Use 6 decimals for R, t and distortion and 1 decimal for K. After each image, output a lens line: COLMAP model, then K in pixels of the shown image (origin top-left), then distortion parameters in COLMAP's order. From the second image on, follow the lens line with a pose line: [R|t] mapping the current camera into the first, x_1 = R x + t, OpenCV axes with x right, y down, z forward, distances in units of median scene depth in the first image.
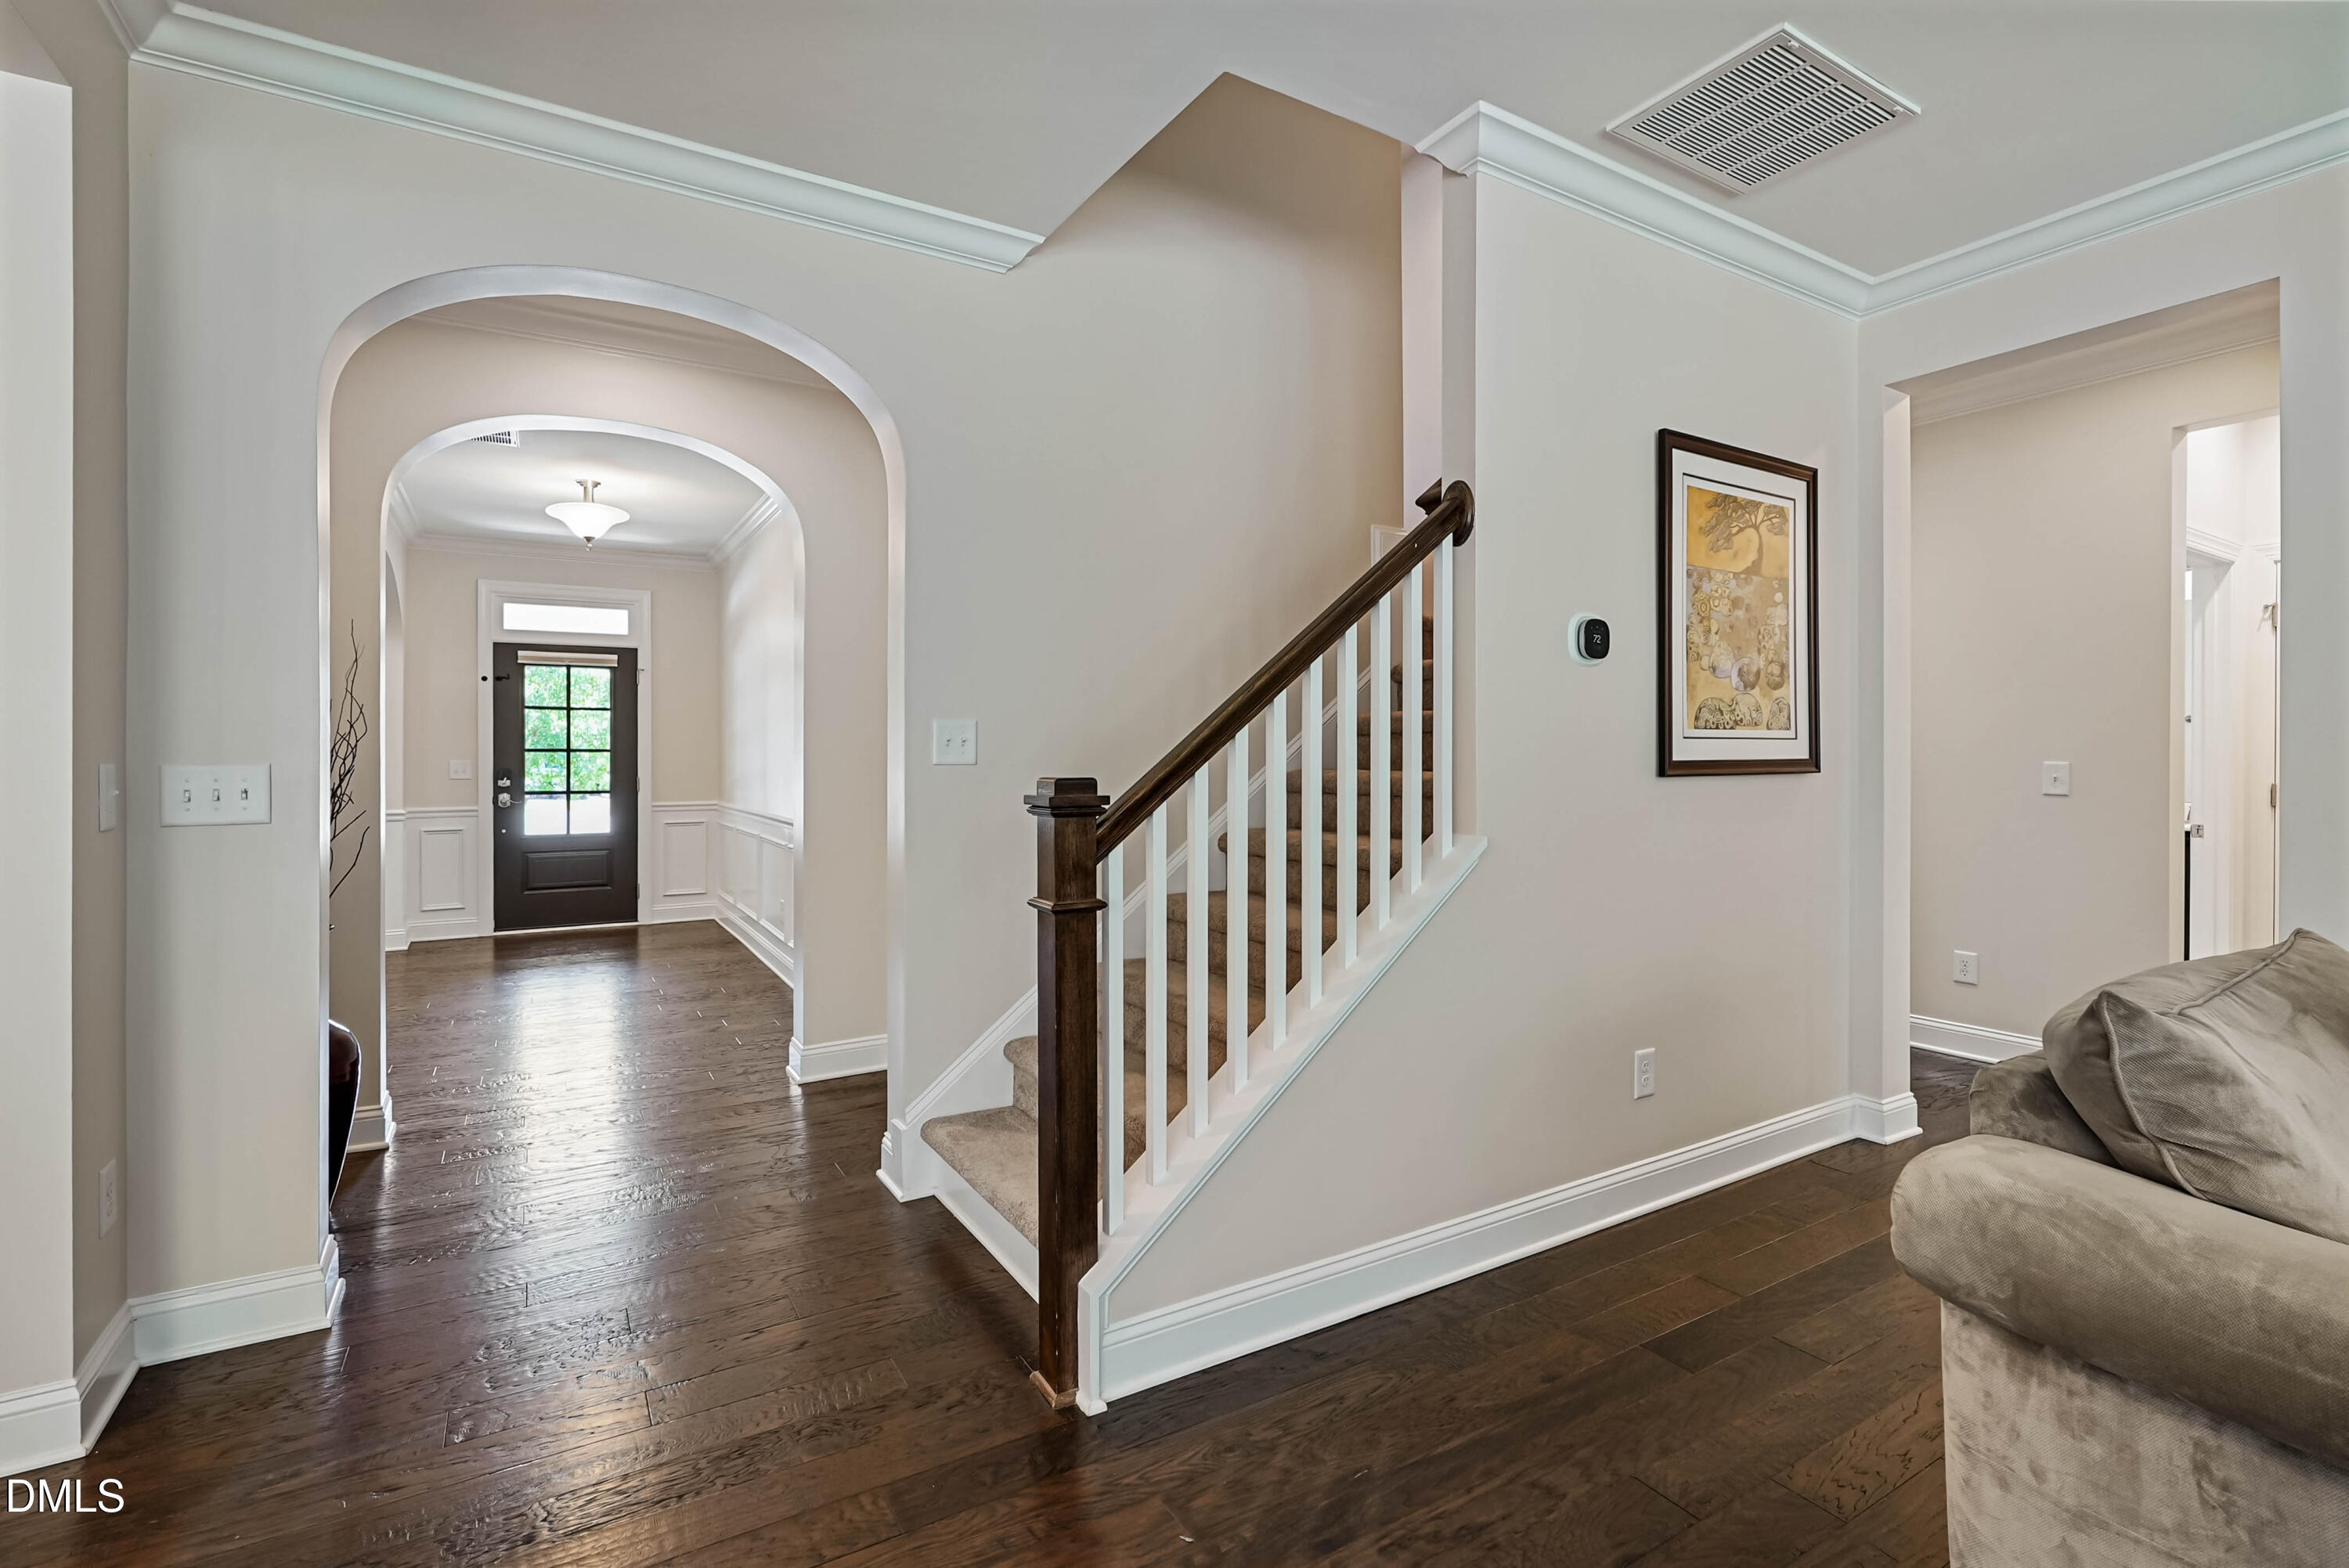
lens RADIAL K [[1065.7, 0, 1167.2], [0, 1065.7, 753.1], [0, 0, 1]] dist [-0.012087, 0.004531]
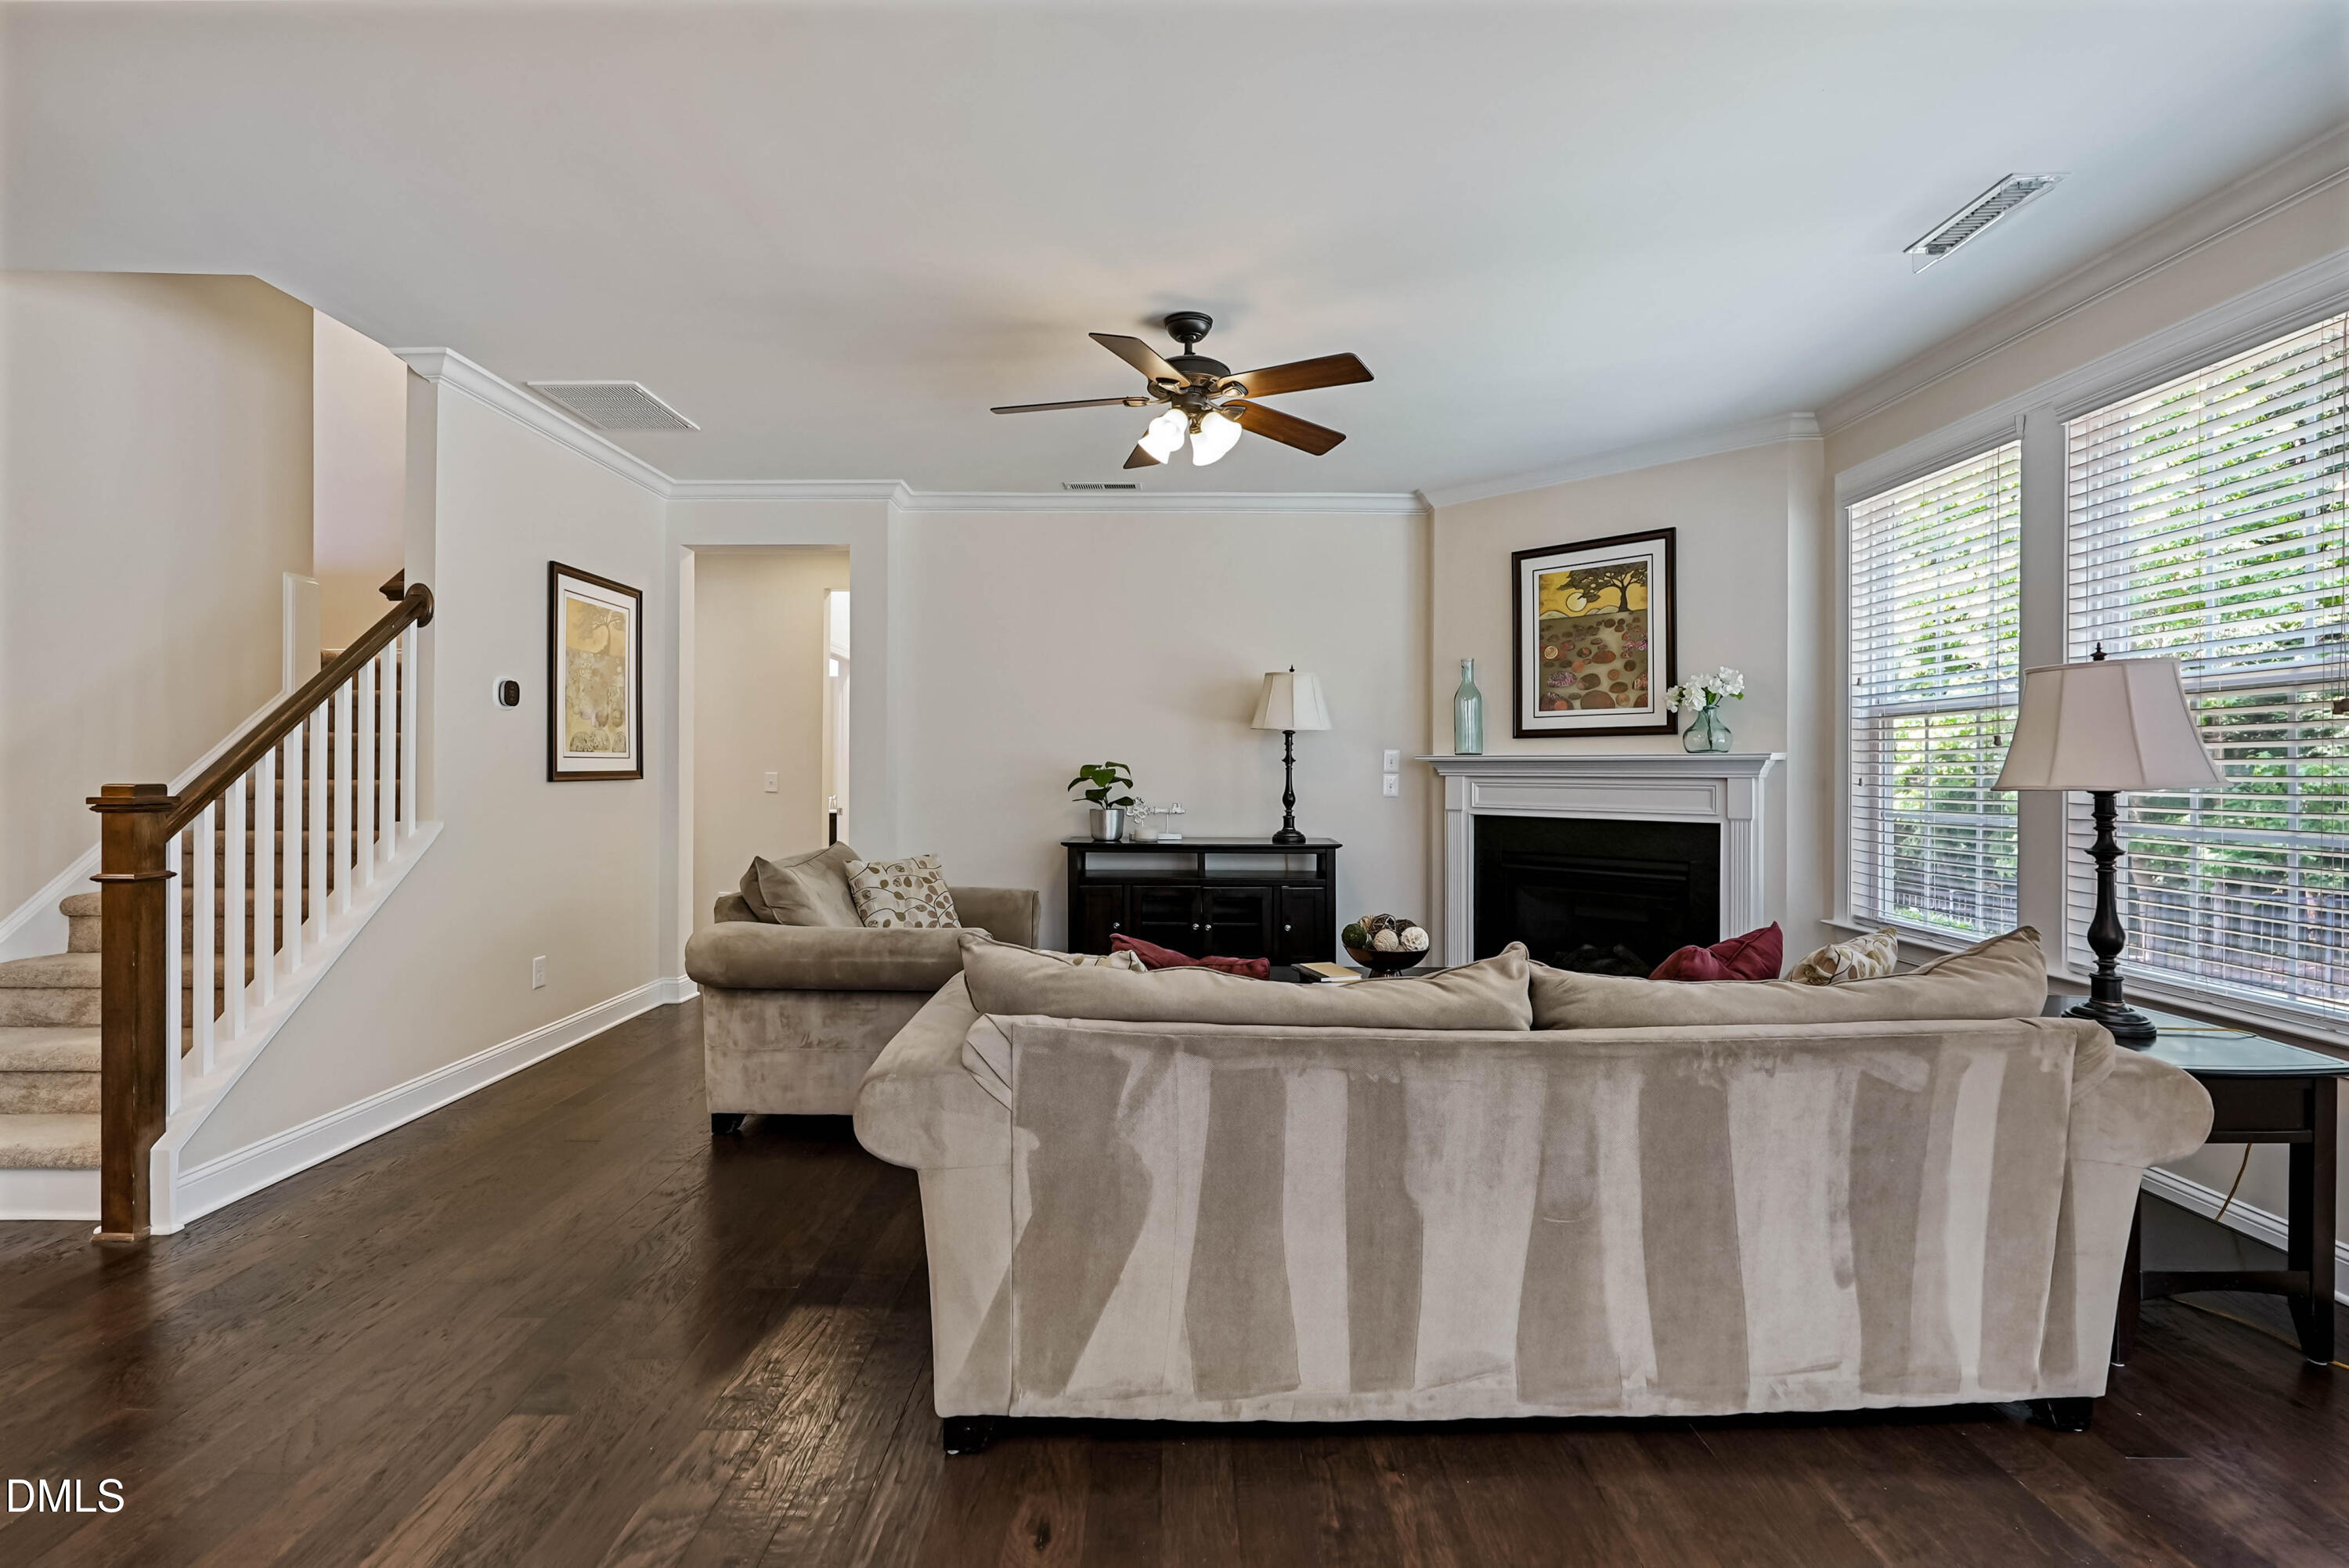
lens RADIAL K [[1065.7, 0, 1165.1], [0, 1065.7, 771.6], [0, 0, 1]] dist [-0.012087, 0.004531]
pose [[0.517108, -0.000076, 0.855920, -0.360885], [-0.004346, 0.999987, 0.002715, -0.000972], [-0.855909, -0.005124, 0.517101, -0.520138]]
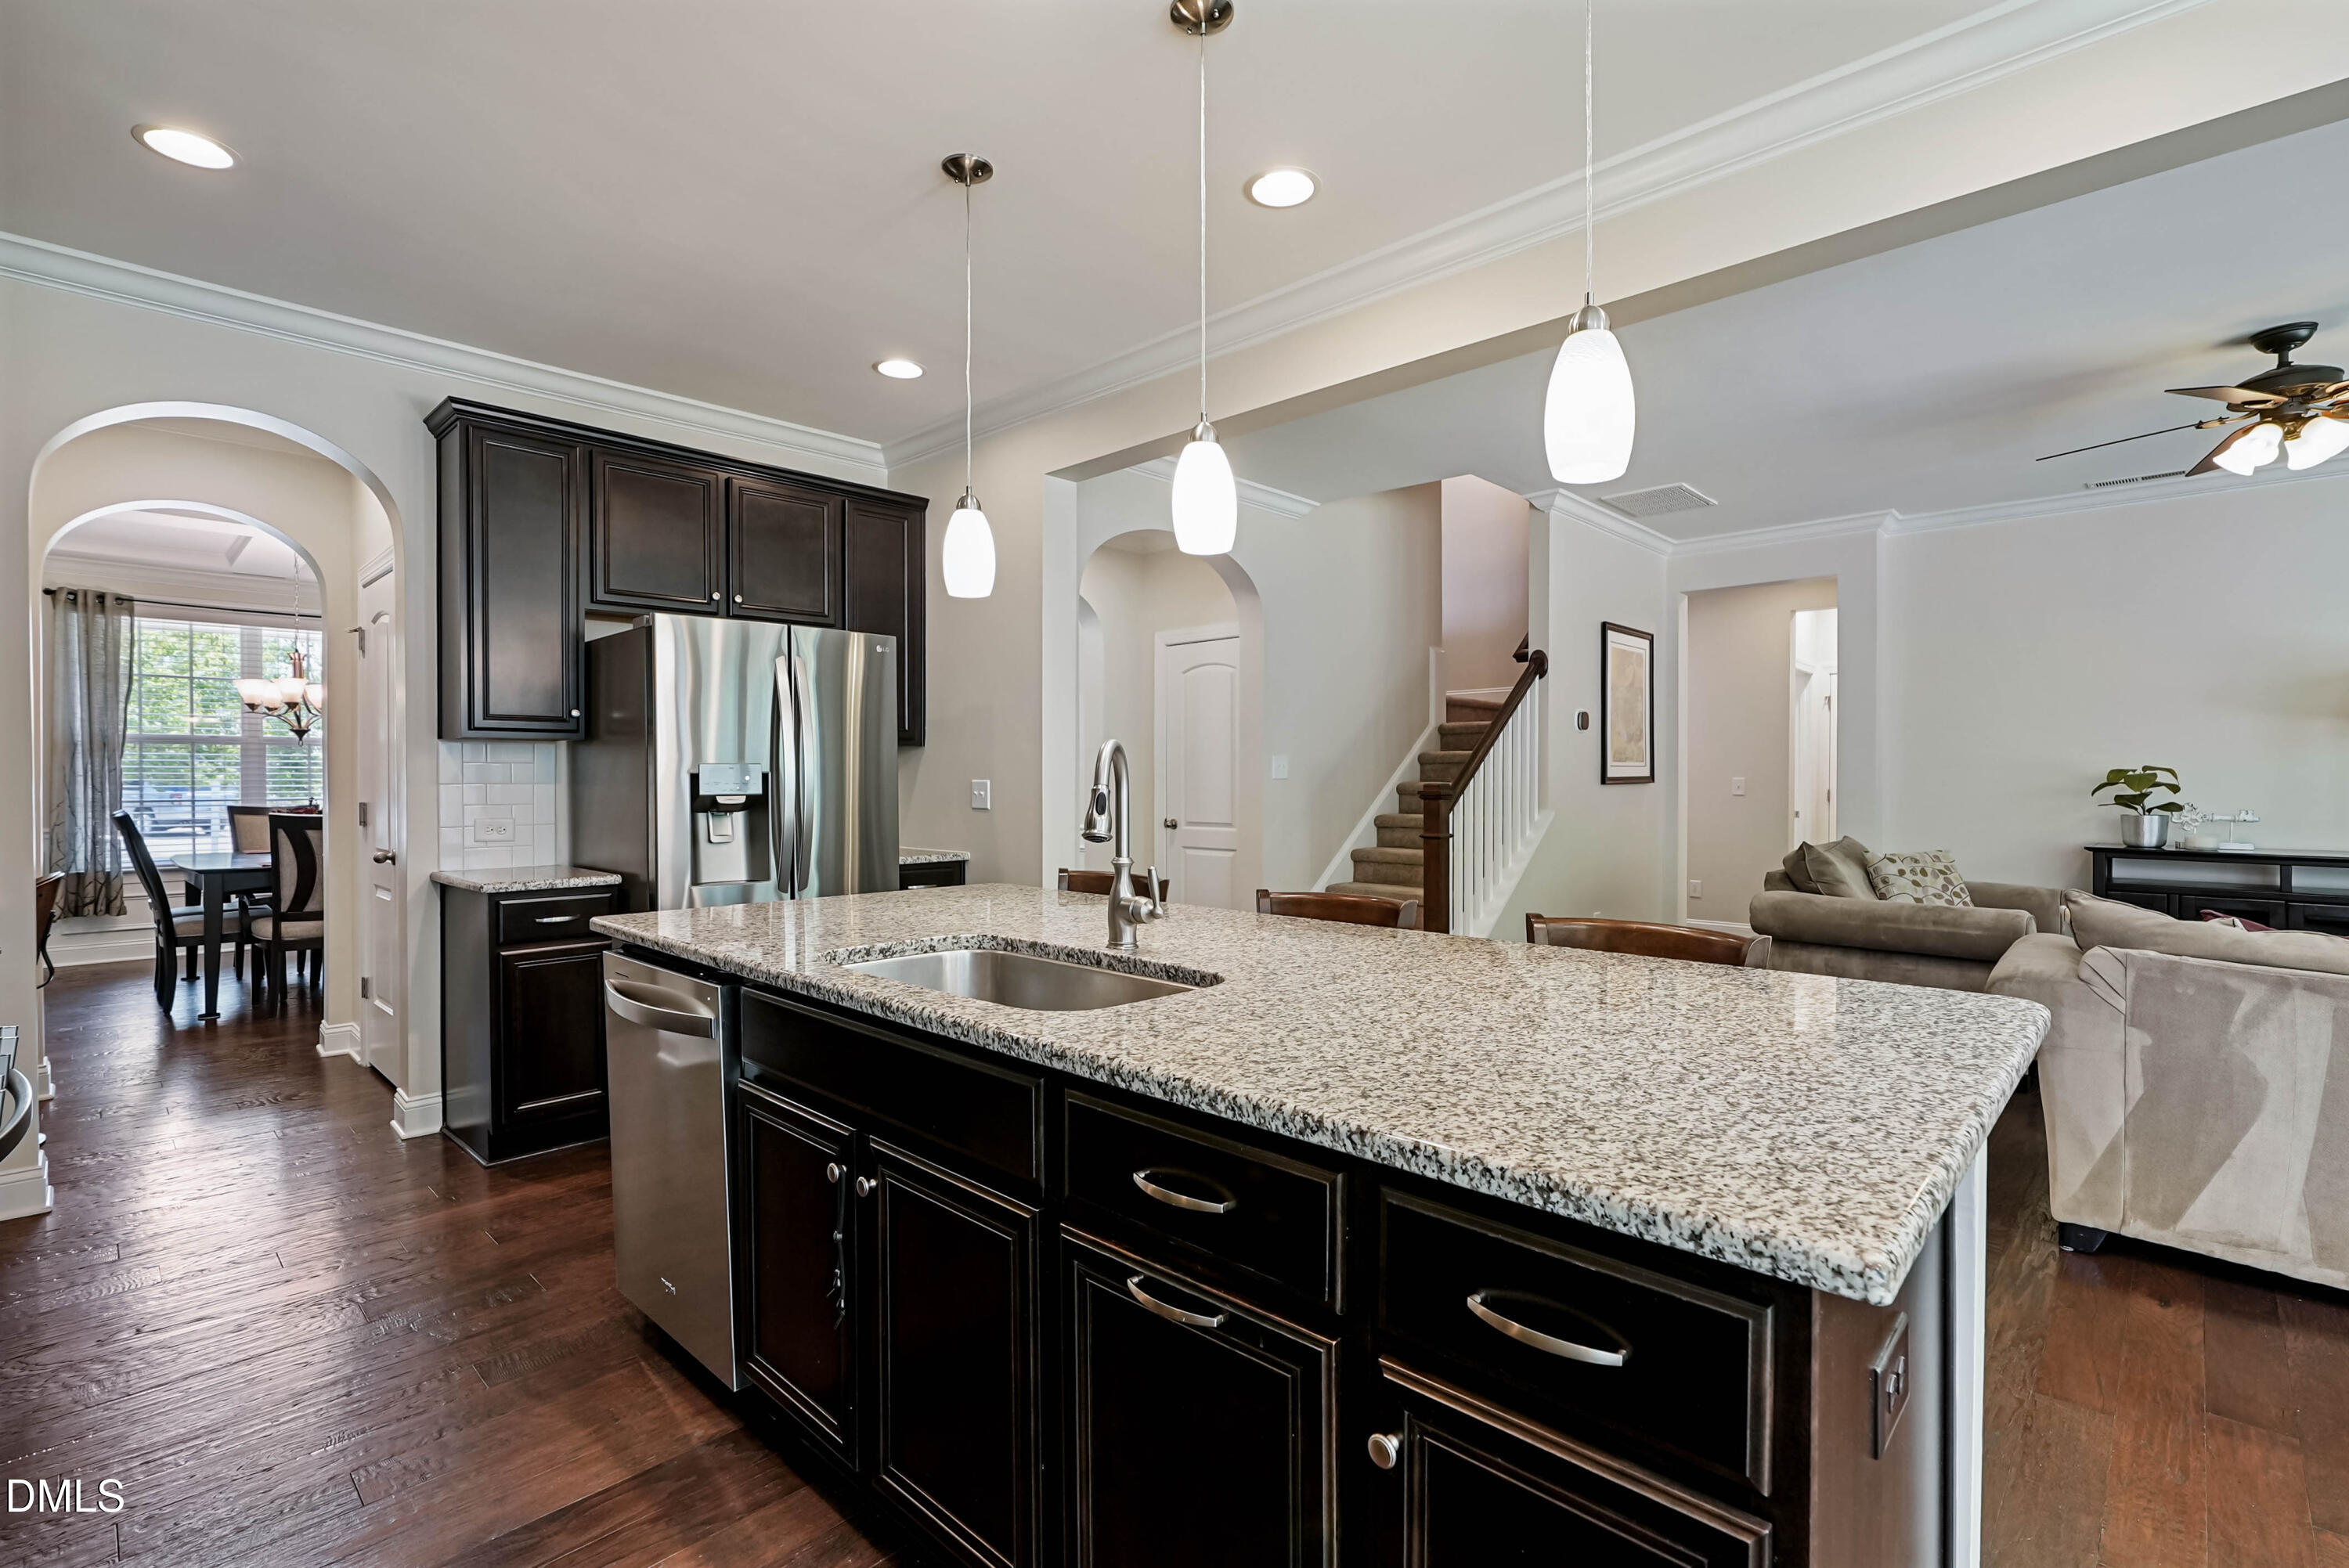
lens RADIAL K [[1065.7, 0, 1176.0], [0, 1065.7, 785.4], [0, 0, 1]] dist [-0.012087, 0.004531]
pose [[0.964339, -0.002848, 0.264655, -0.818680], [-0.000042, 0.999940, 0.010913, 0.001086], [-0.264670, -0.010535, 0.964281, -0.735066]]
